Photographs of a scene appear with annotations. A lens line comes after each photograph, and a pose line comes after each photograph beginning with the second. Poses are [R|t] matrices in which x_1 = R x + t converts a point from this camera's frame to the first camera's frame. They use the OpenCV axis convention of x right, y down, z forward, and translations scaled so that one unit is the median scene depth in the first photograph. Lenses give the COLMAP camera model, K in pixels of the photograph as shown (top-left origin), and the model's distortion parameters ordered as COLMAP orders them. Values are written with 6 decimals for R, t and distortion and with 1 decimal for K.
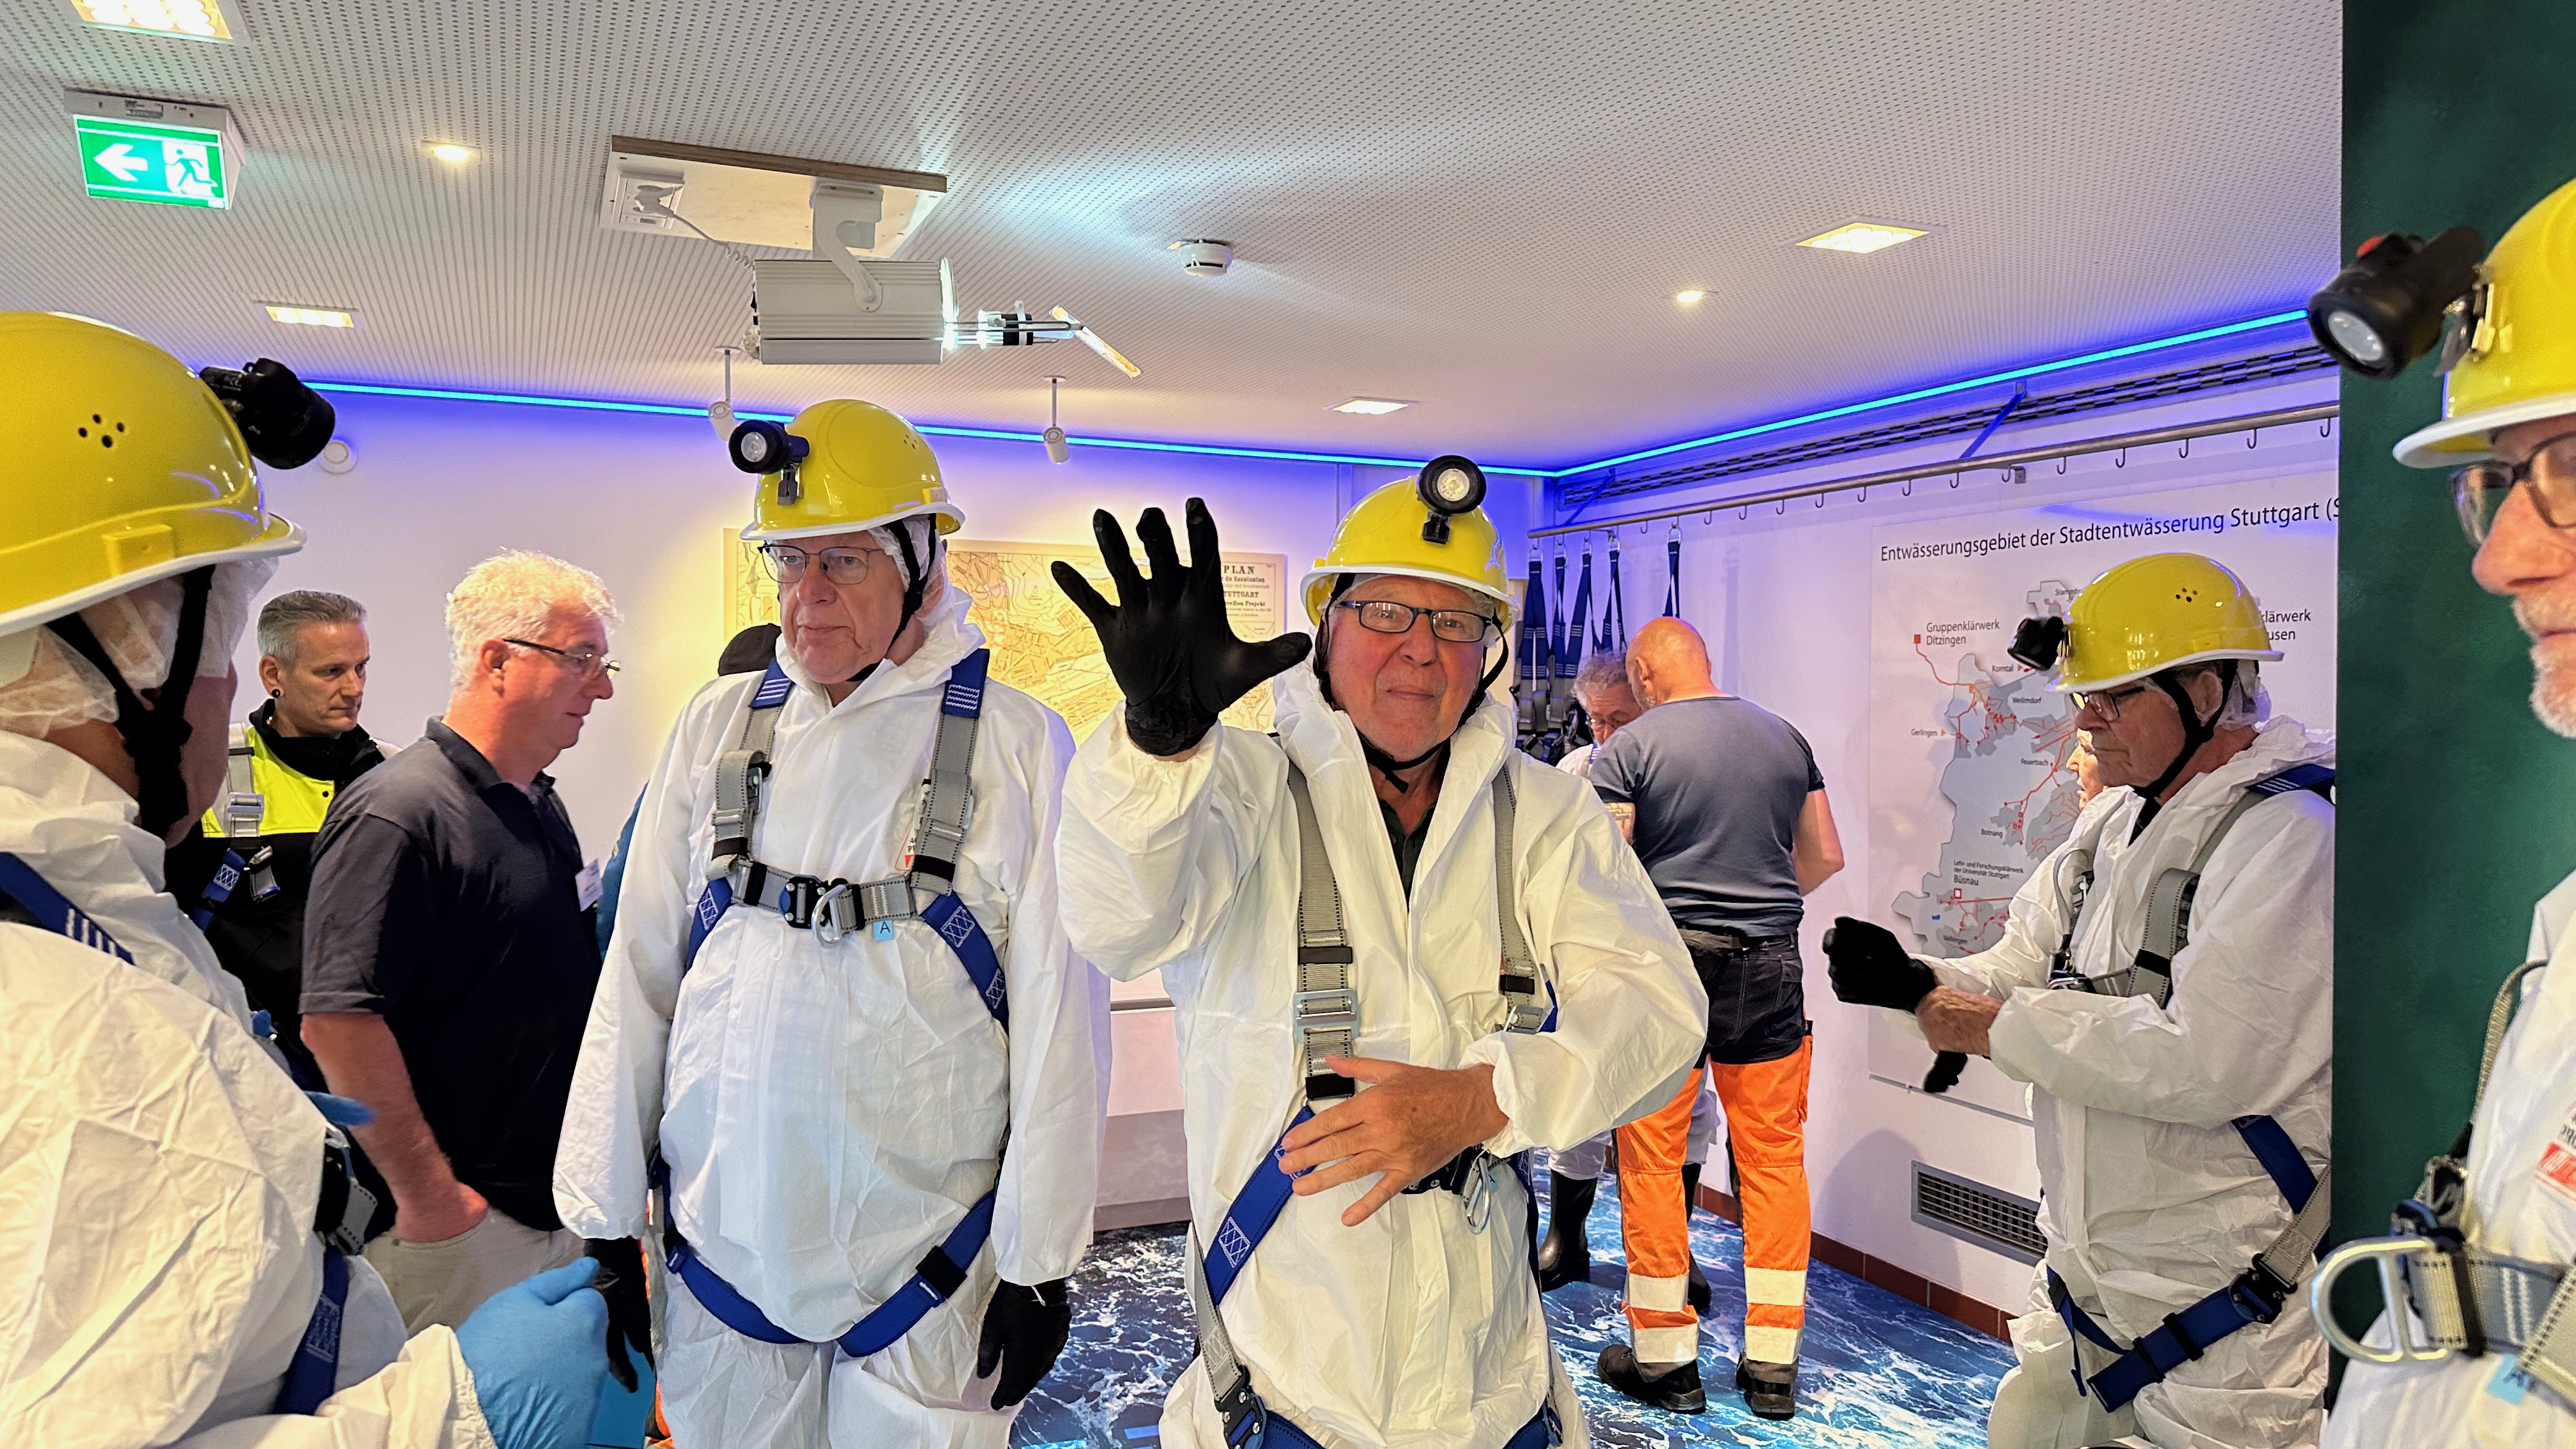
lens RADIAL K [[1852.6, 0, 1265.3], [0, 1852.6, 726.1], [0, 0, 1]] dist [0.021258, -0.034831]
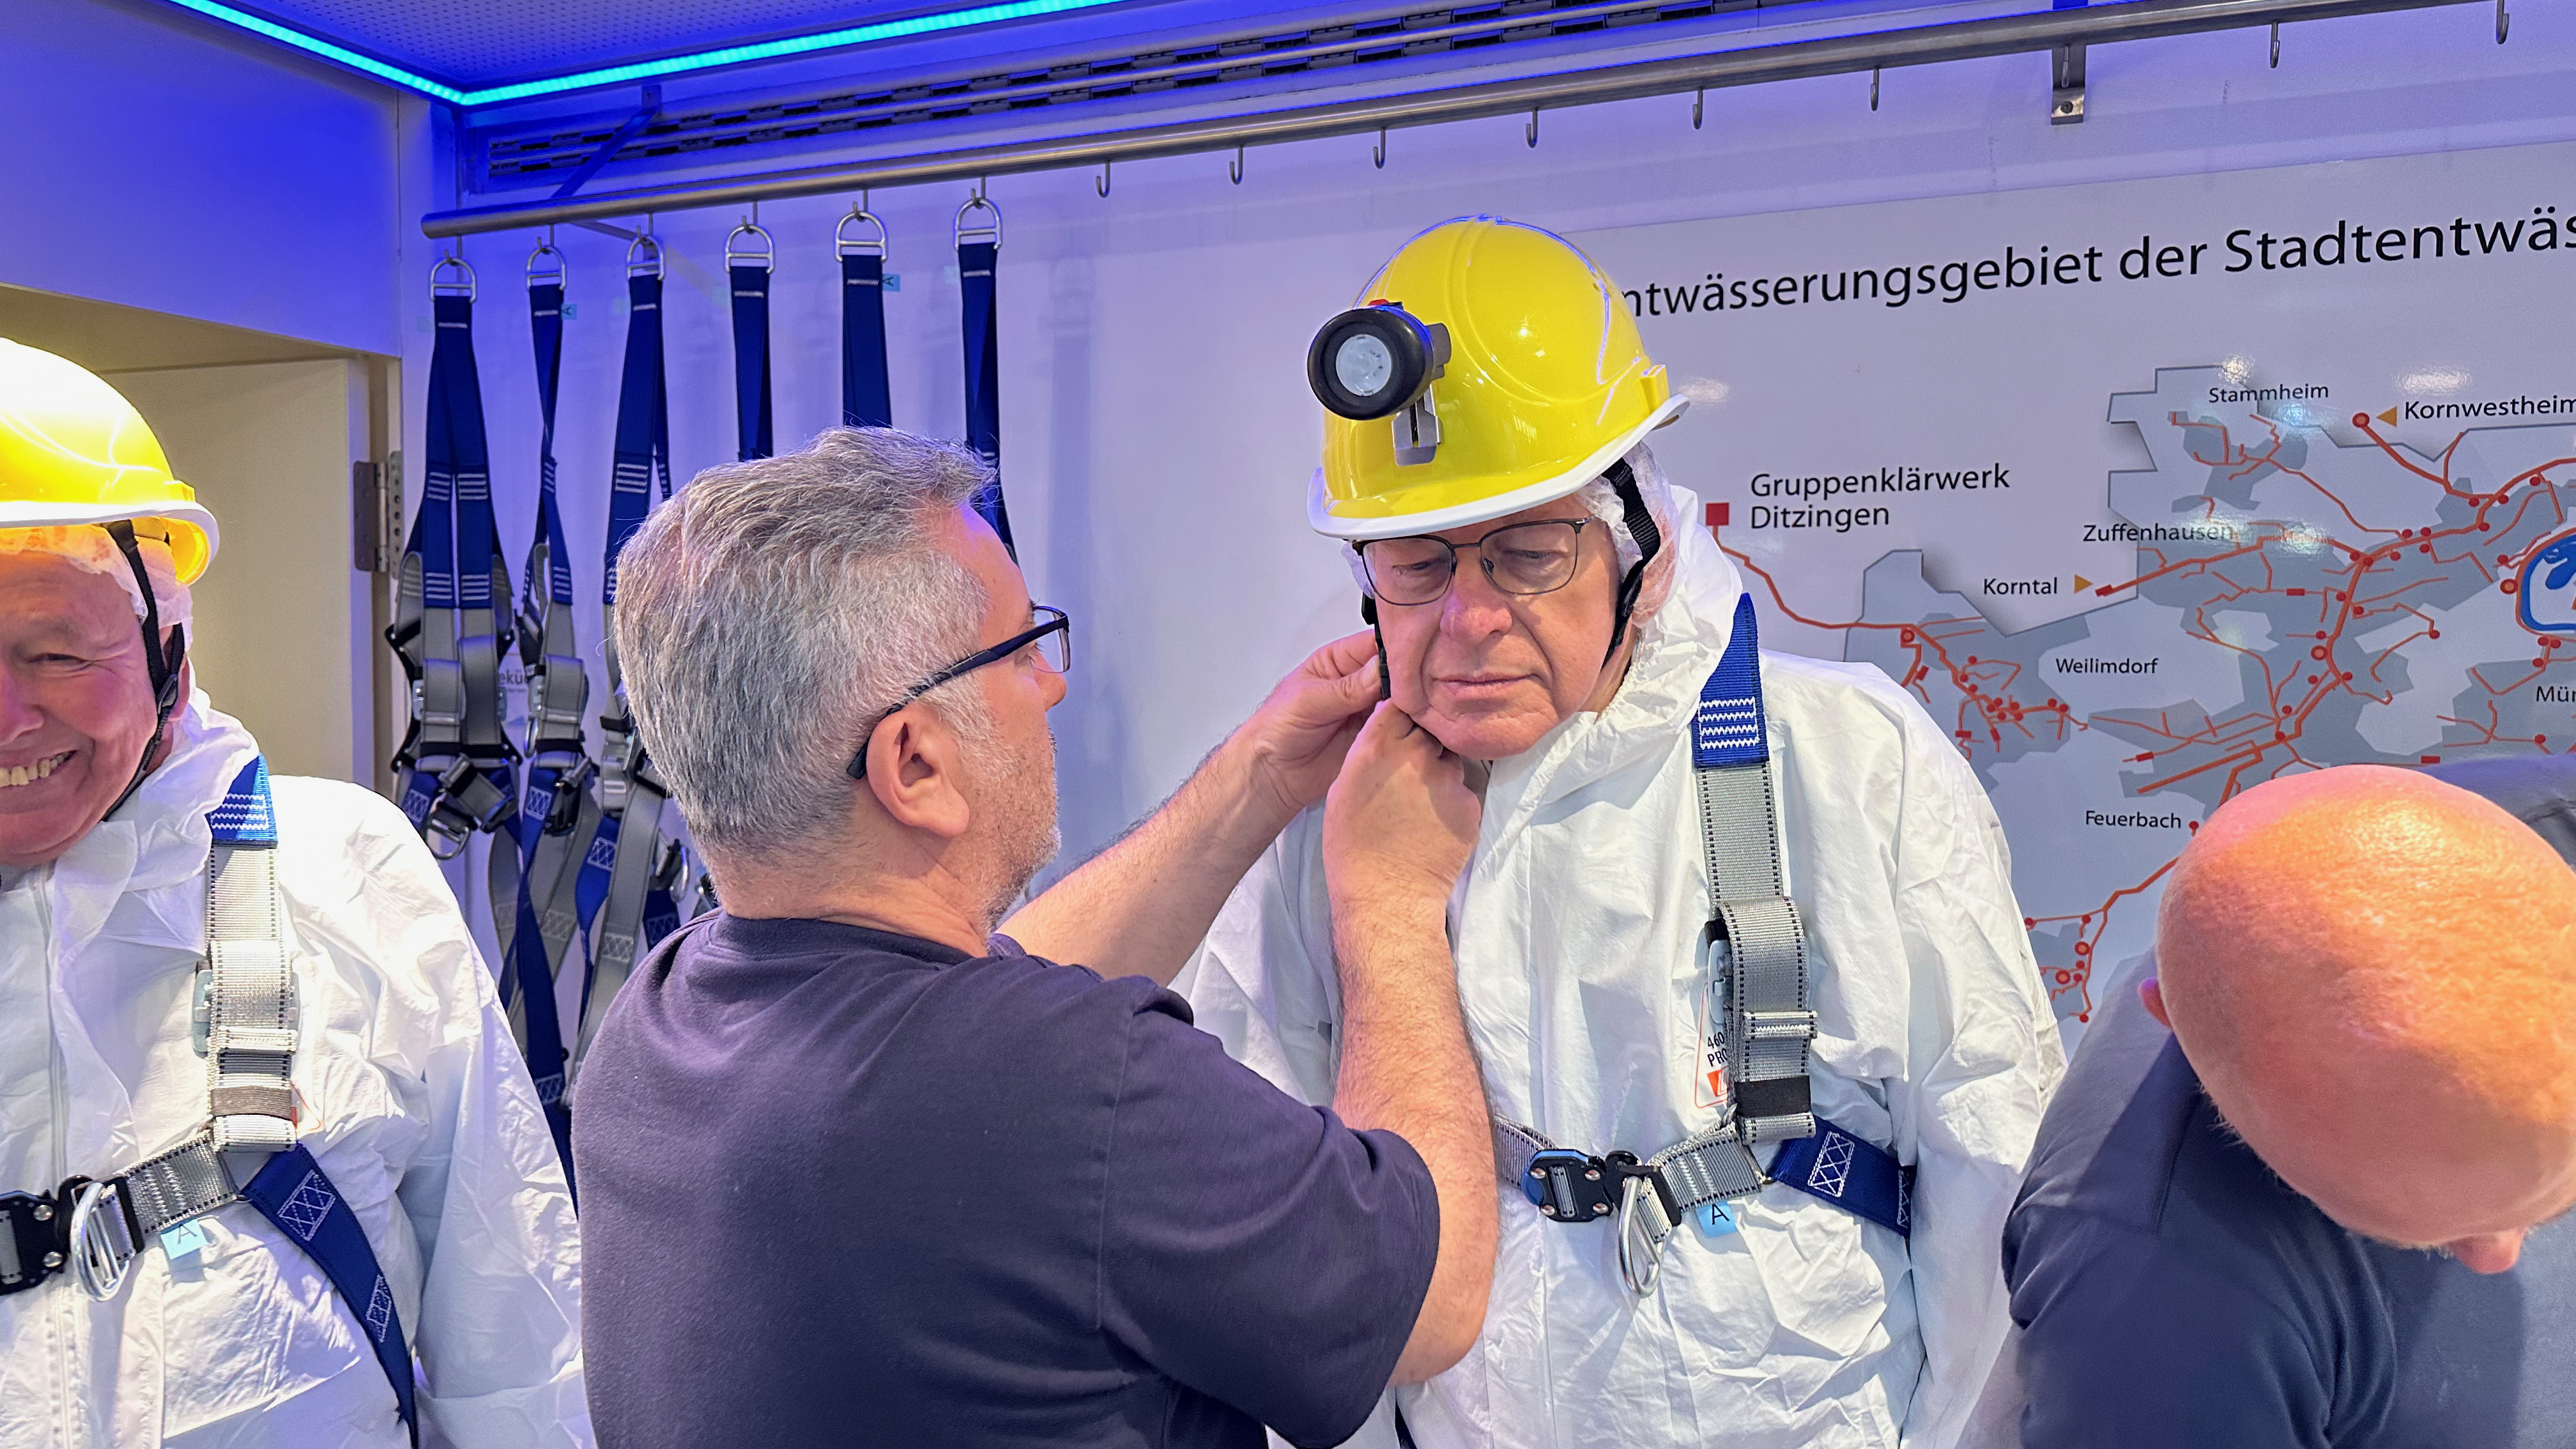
lens RADIAL K [[1963.3, 0, 1280.2], [0, 1963.3, 741.0], [0, 0, 1]] dist [-0.005795, 0.007976]
pose [[0.713831, -0.029604, 0.699692, -0.016665], [0.010577, 0.999448, 0.031496, -0.010373], [-0.700238, -0.015082, 0.713750, 0.652419]]
